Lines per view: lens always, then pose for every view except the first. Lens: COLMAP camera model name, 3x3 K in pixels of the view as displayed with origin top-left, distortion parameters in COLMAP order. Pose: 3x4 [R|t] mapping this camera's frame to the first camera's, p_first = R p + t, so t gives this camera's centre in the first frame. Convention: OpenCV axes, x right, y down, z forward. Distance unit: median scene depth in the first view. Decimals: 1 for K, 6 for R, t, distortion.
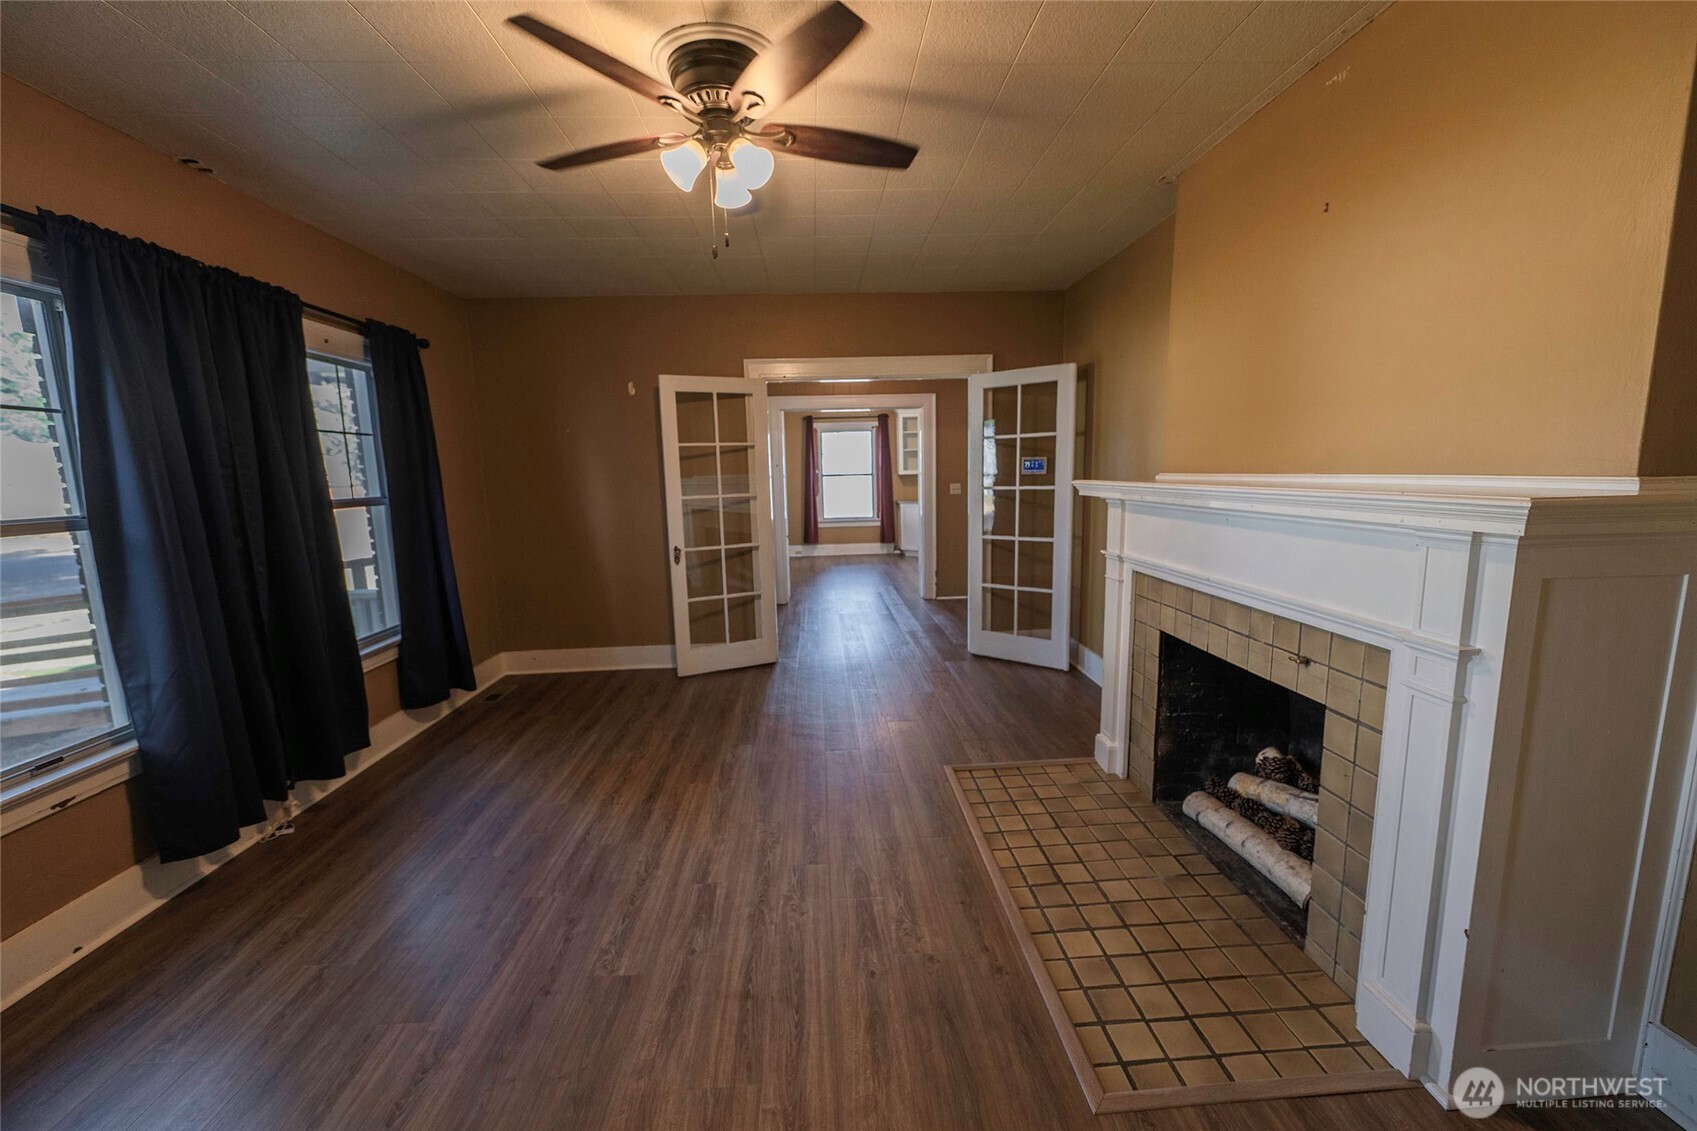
lens RADIAL K [[659.5, 0, 852.4], [0, 659.5, 568.8], [0, 0, 1]] dist [-0.007941, -0.000021]
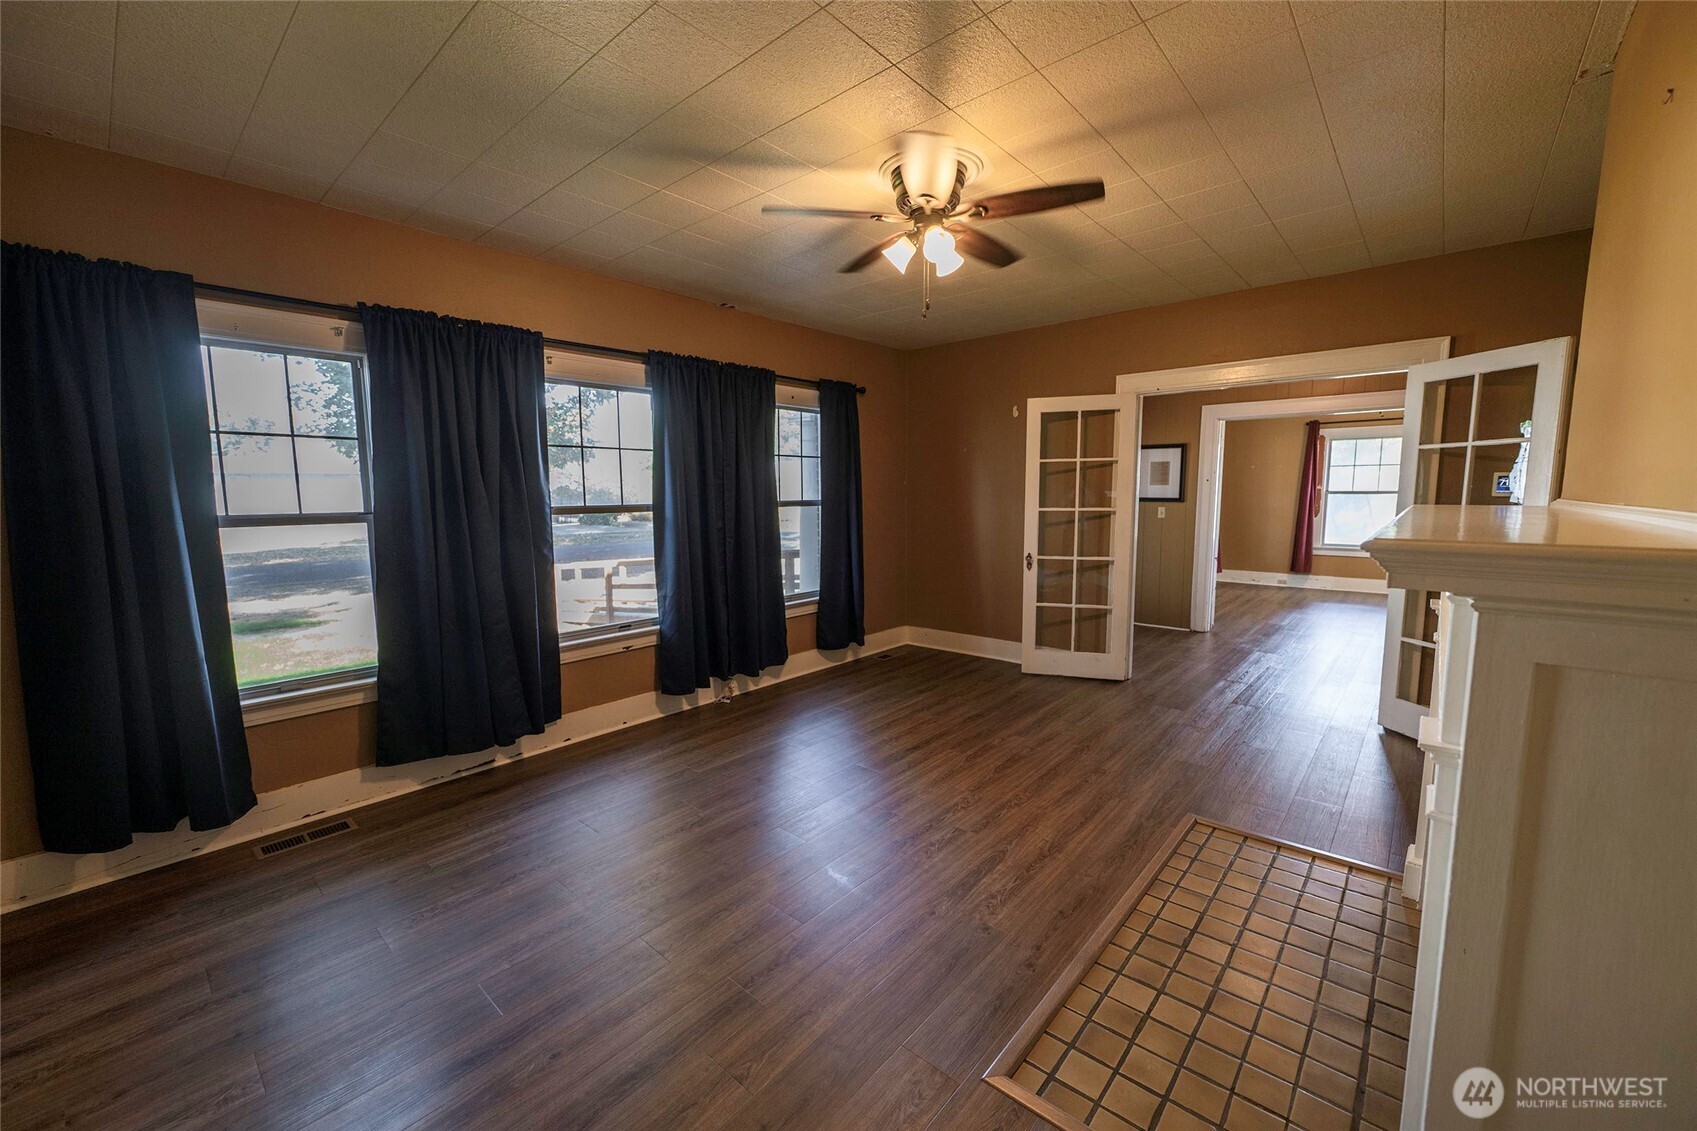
lens RADIAL K [[659.5, 0, 845.1], [0, 659.5, 571.2], [0, 0, 1]] dist [-0.007941, -0.000021]
pose [[0.710339, 0.104274, -0.696093, 0.362463], [-0.113685, 0.992977, 0.032736, -0.007536], [0.694618, 0.055882, 0.717205, 0.003445]]
